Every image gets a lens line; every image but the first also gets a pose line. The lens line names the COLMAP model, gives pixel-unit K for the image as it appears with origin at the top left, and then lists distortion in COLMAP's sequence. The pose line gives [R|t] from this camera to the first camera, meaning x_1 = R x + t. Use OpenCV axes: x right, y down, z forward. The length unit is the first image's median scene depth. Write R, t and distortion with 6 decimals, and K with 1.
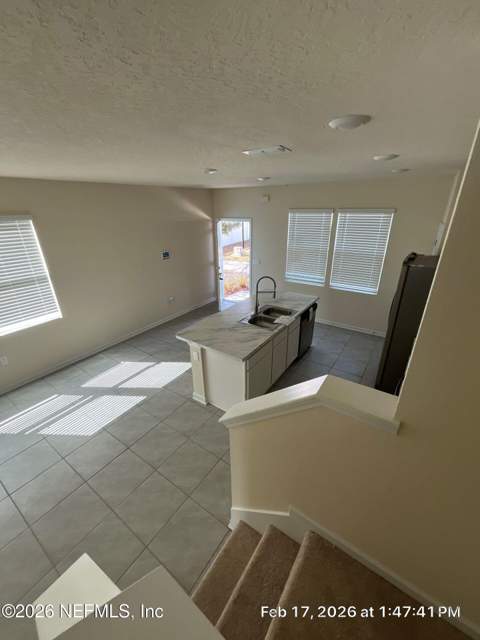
lens RADIAL K [[260.6, 0, 240.0], [0, 260.6, 320.0], [0, 0, 1]] dist [0.000439, -0.000172]
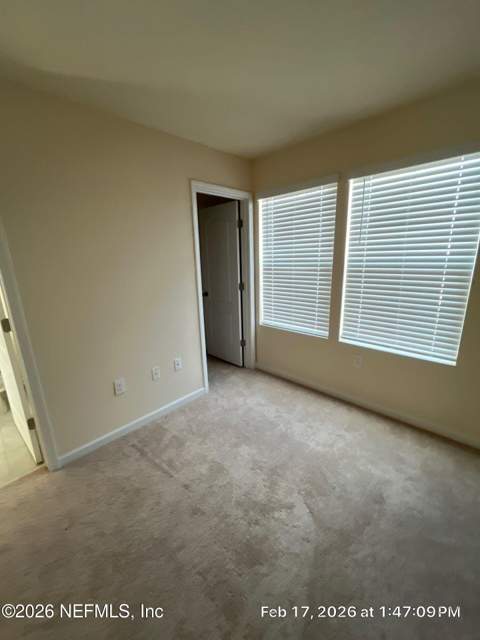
lens RADIAL K [[260.6, 0, 240.0], [0, 260.6, 320.0], [0, 0, 1]] dist [0.000439, -0.000172]
pose [[0.984756, 0.021098, -0.172658, 0.278533], [-0.047804, 0.987221, -0.152019, -0.099079], [0.167244, 0.157956, 0.973180, 0.582117]]
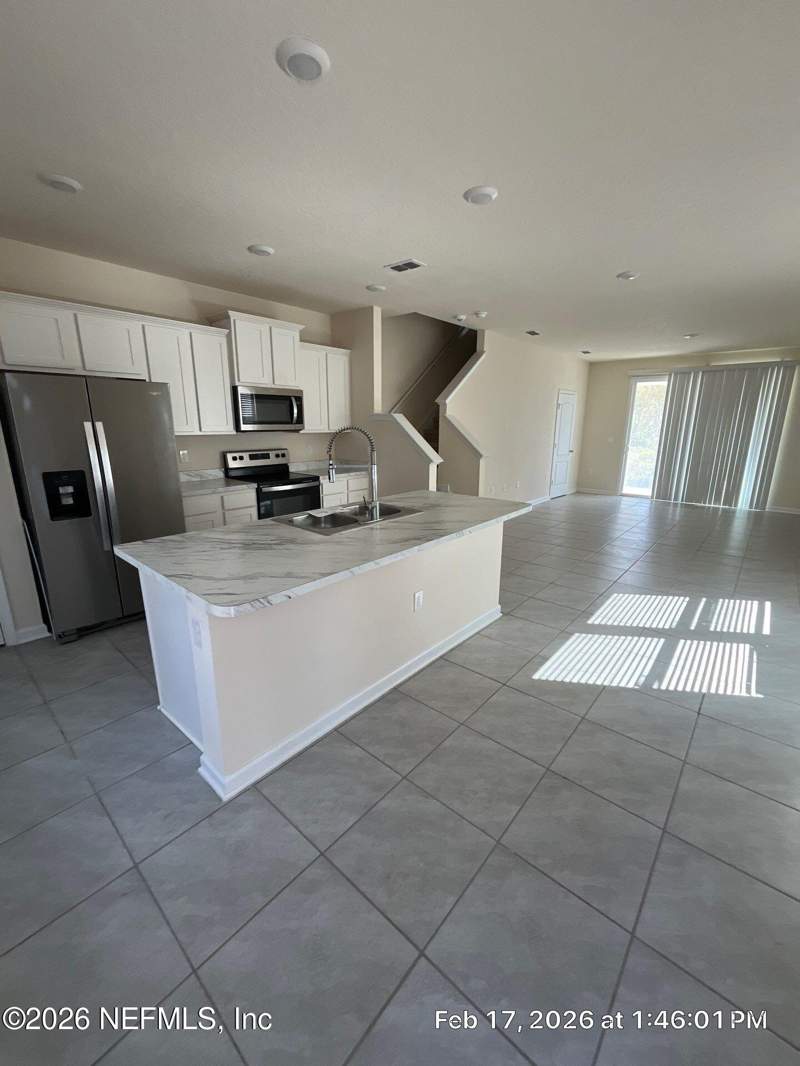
lens RADIAL K [[434.1, 0, 400.0], [0, 434.1, 533.0], [0, 0, 1]] dist [0.000439, -0.000172]
pose [[-0.993060, -0.024883, 0.114946, -0.044449], [0.050705, 0.791274, 0.609356, -0.339041], [-0.106116, 0.610956, -0.784521, 1.239330]]
